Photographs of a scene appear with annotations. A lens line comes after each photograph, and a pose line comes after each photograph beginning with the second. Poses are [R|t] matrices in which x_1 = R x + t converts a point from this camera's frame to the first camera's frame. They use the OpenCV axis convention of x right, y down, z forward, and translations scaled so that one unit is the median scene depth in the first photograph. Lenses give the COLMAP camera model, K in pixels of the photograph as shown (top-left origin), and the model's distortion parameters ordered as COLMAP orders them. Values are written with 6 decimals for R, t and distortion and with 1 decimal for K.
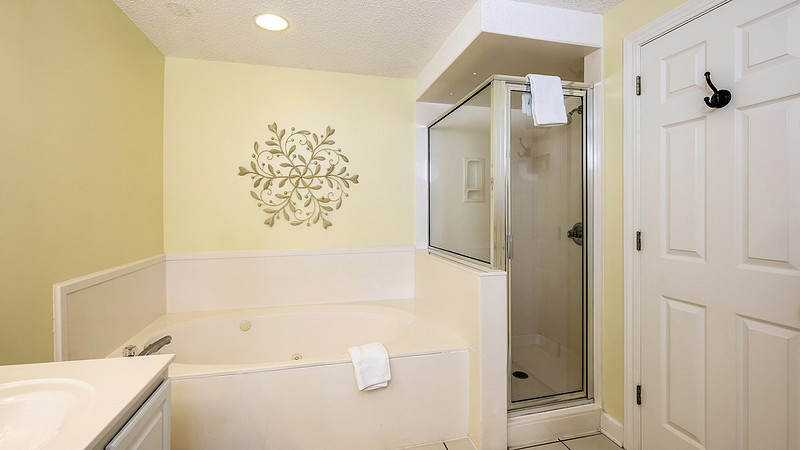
lens RADIAL K [[352.0, 0, 400.3], [0, 352.0, 213.3], [0, 0, 1]] dist [-0.000707, -0.000018]
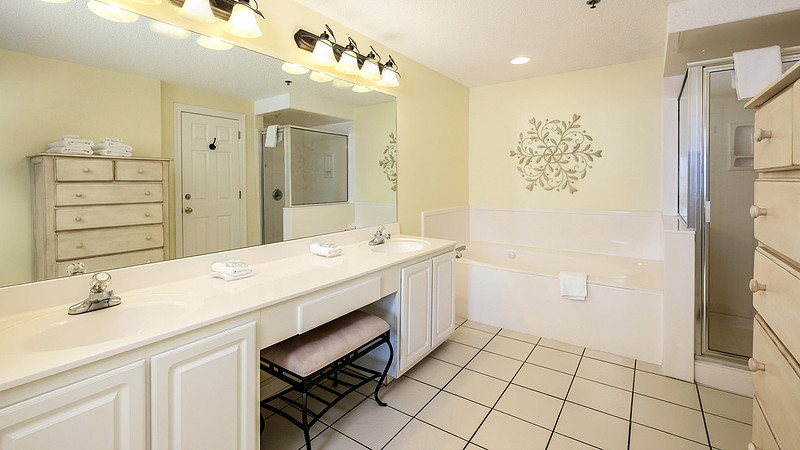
lens RADIAL K [[355.2, 0, 400.1], [0, 355.2, 199.0], [0, 0, 1]] dist [-0.000879, -0.000092]
pose [[0.654796, 0.041795, -0.754649, 0.371208], [-0.002357, 0.998578, 0.053259, -0.004246], [0.755802, -0.033095, 0.653964, -0.342491]]
